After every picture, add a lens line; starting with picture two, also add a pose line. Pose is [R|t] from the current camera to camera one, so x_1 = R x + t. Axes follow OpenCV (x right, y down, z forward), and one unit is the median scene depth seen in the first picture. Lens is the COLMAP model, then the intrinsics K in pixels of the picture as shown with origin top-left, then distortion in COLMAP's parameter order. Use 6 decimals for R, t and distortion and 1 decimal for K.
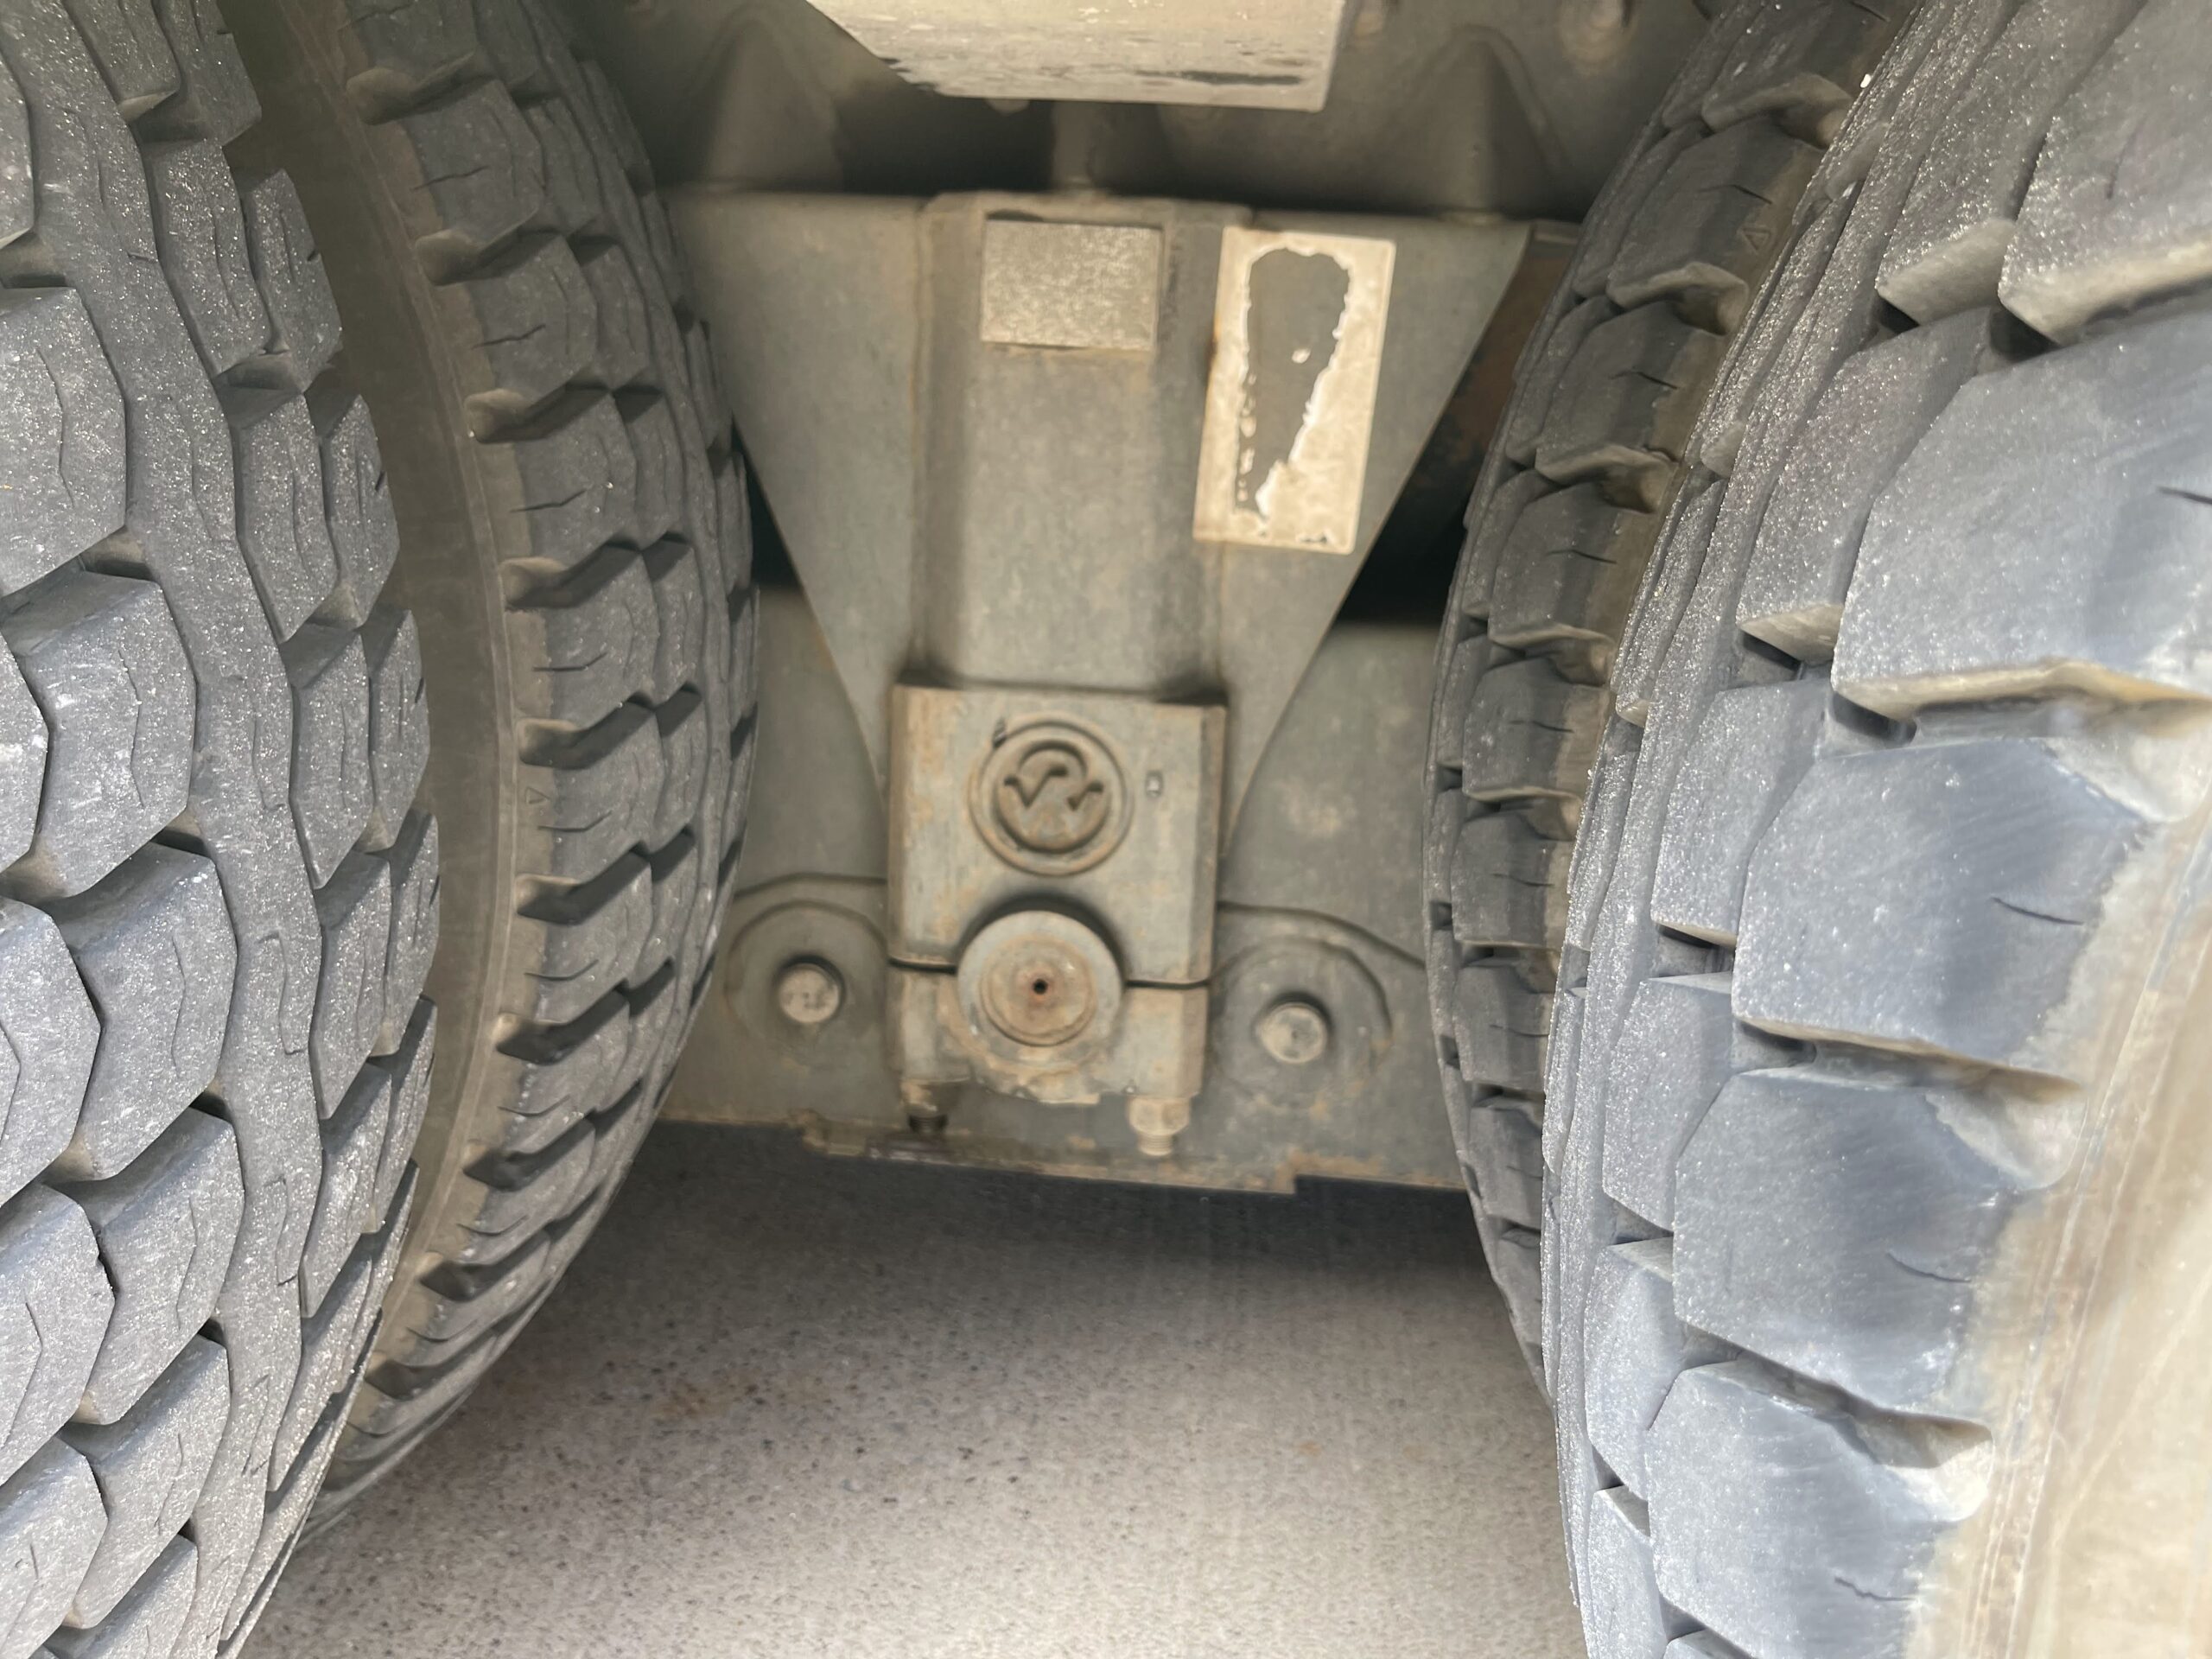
lens RADIAL K [[1676.9, 0, 1098.6], [0, 1676.9, 827.7], [0, 0, 1]] dist [0.027577, -0.024018]
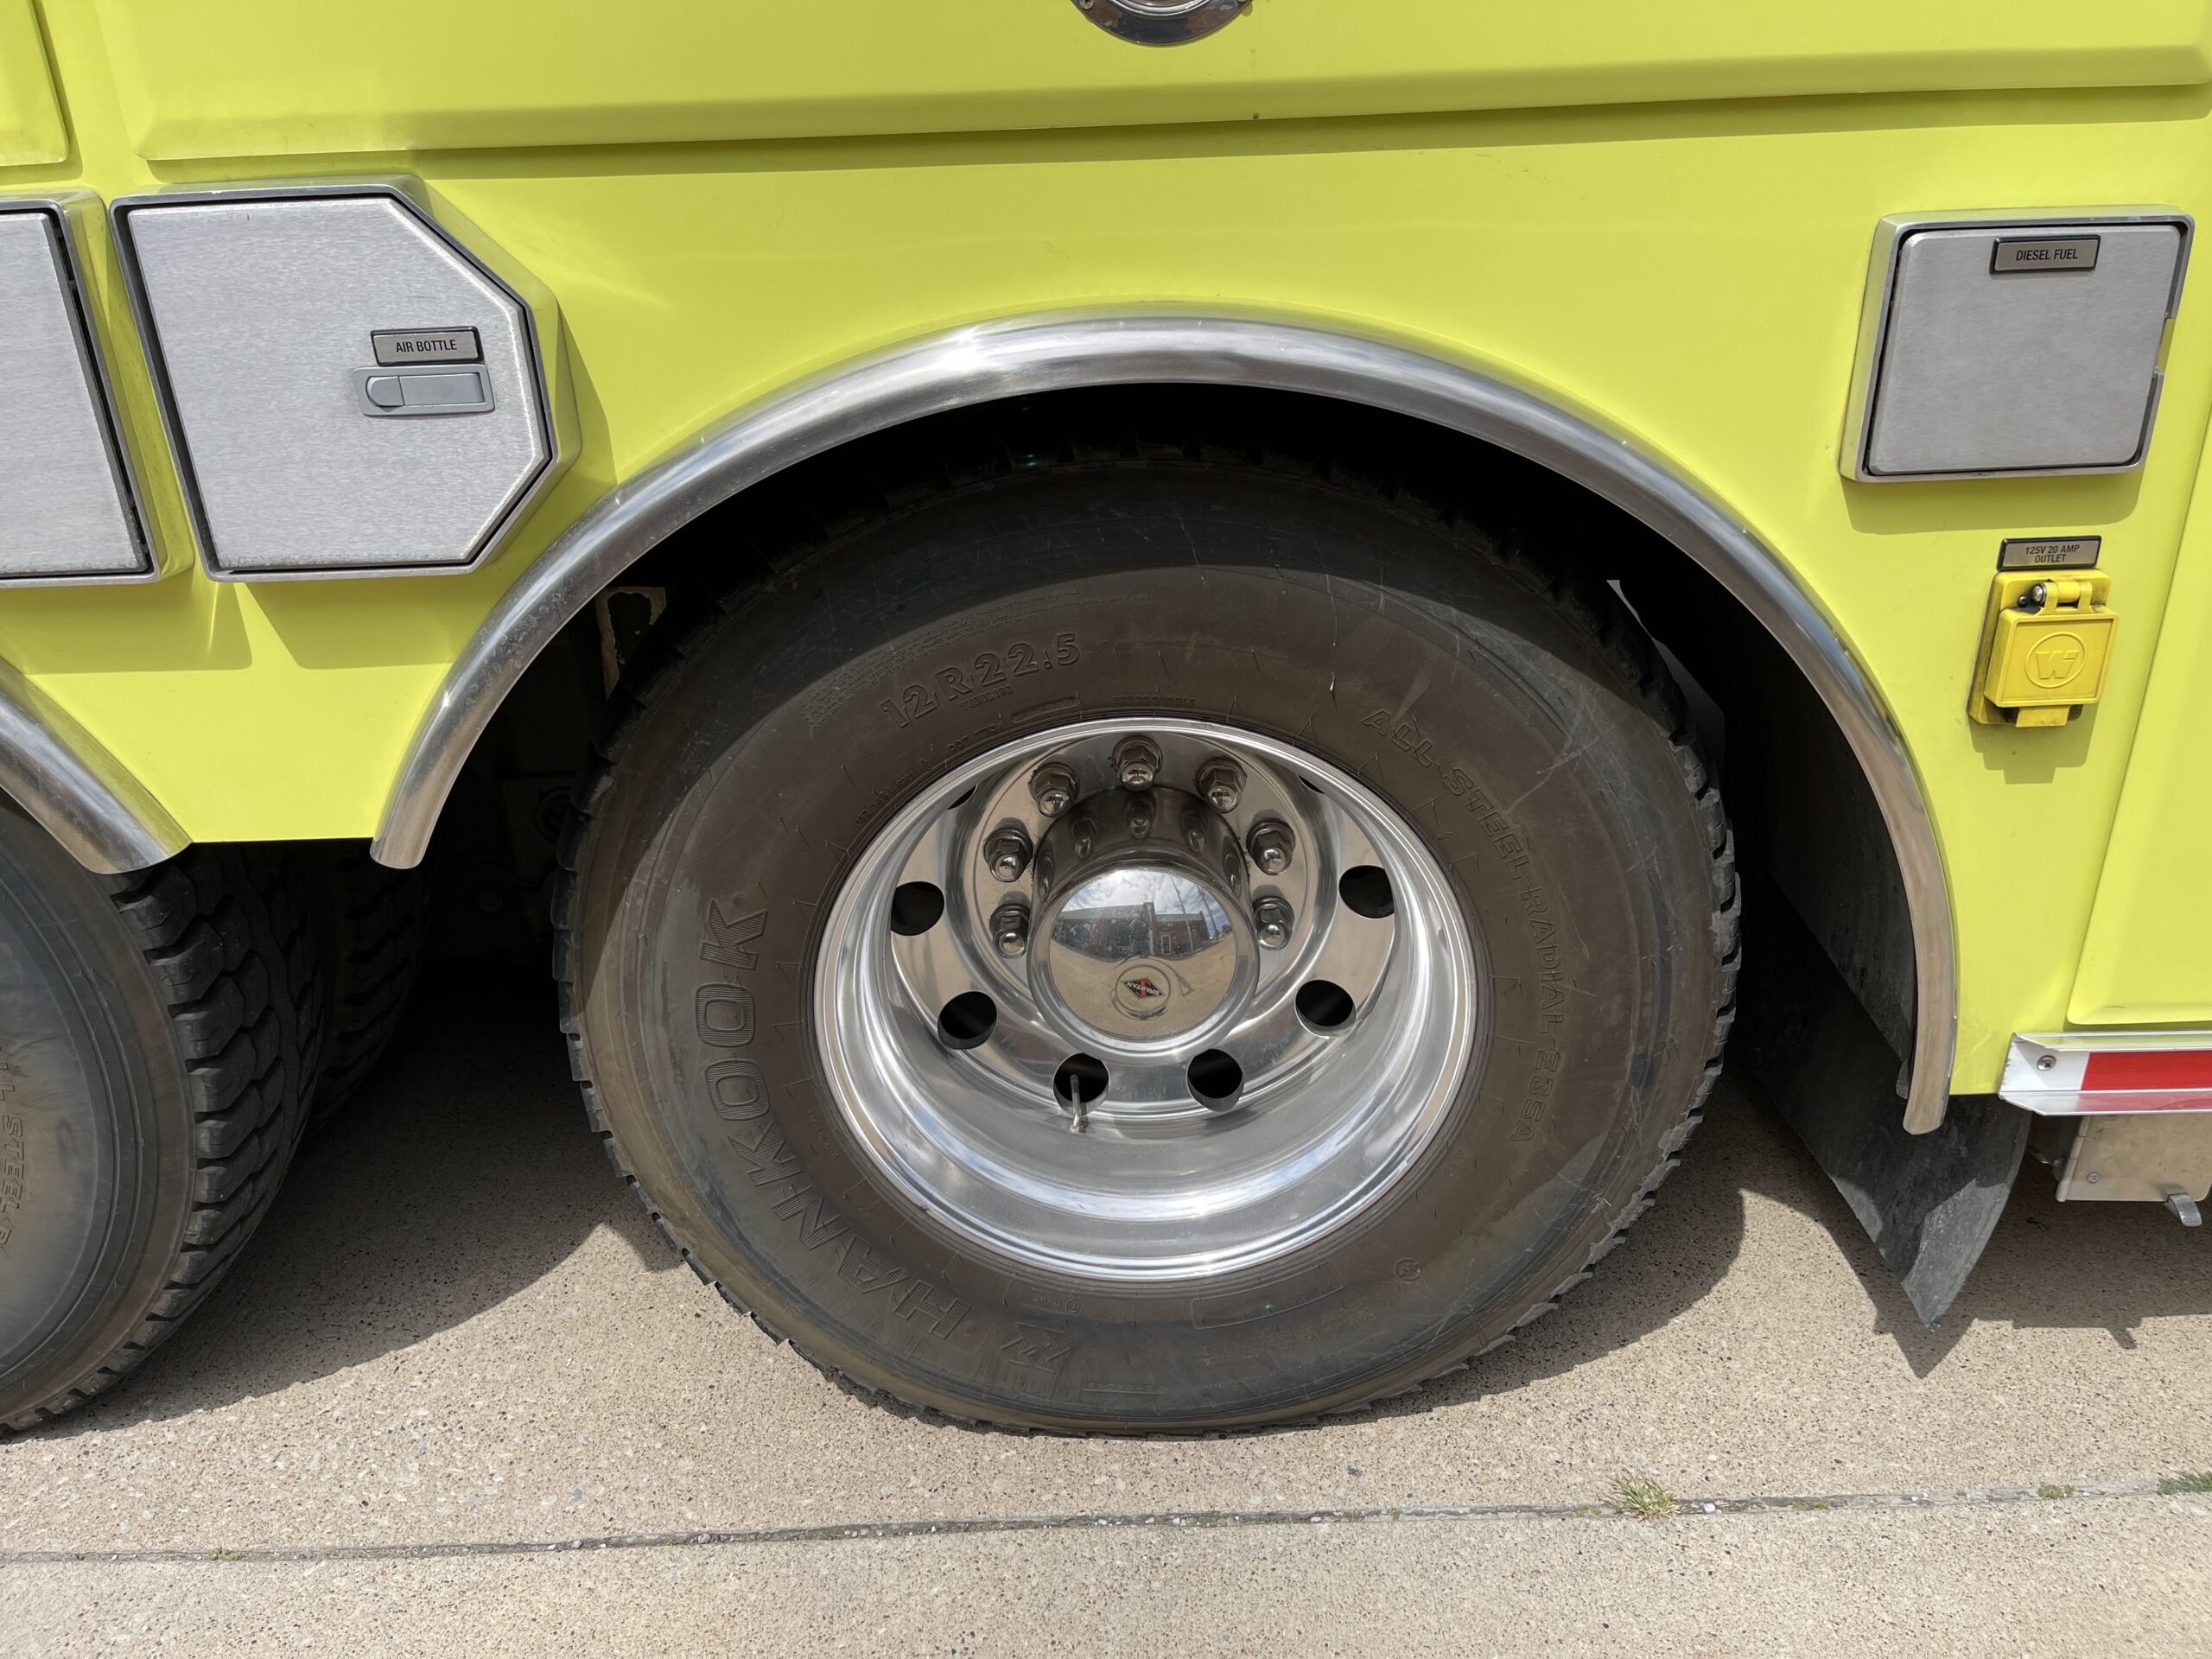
lens RADIAL K [[1676.9, 0, 1107.7], [0, 1676.9, 828.0], [0, 0, 1]] dist [0.027577, -0.024018]
pose [[0.993208, -0.107877, 0.043596, 1.155958], [0.097695, 0.976697, 0.191097, -0.708662], [-0.063195, -0.185540, 0.980602, -2.585109]]
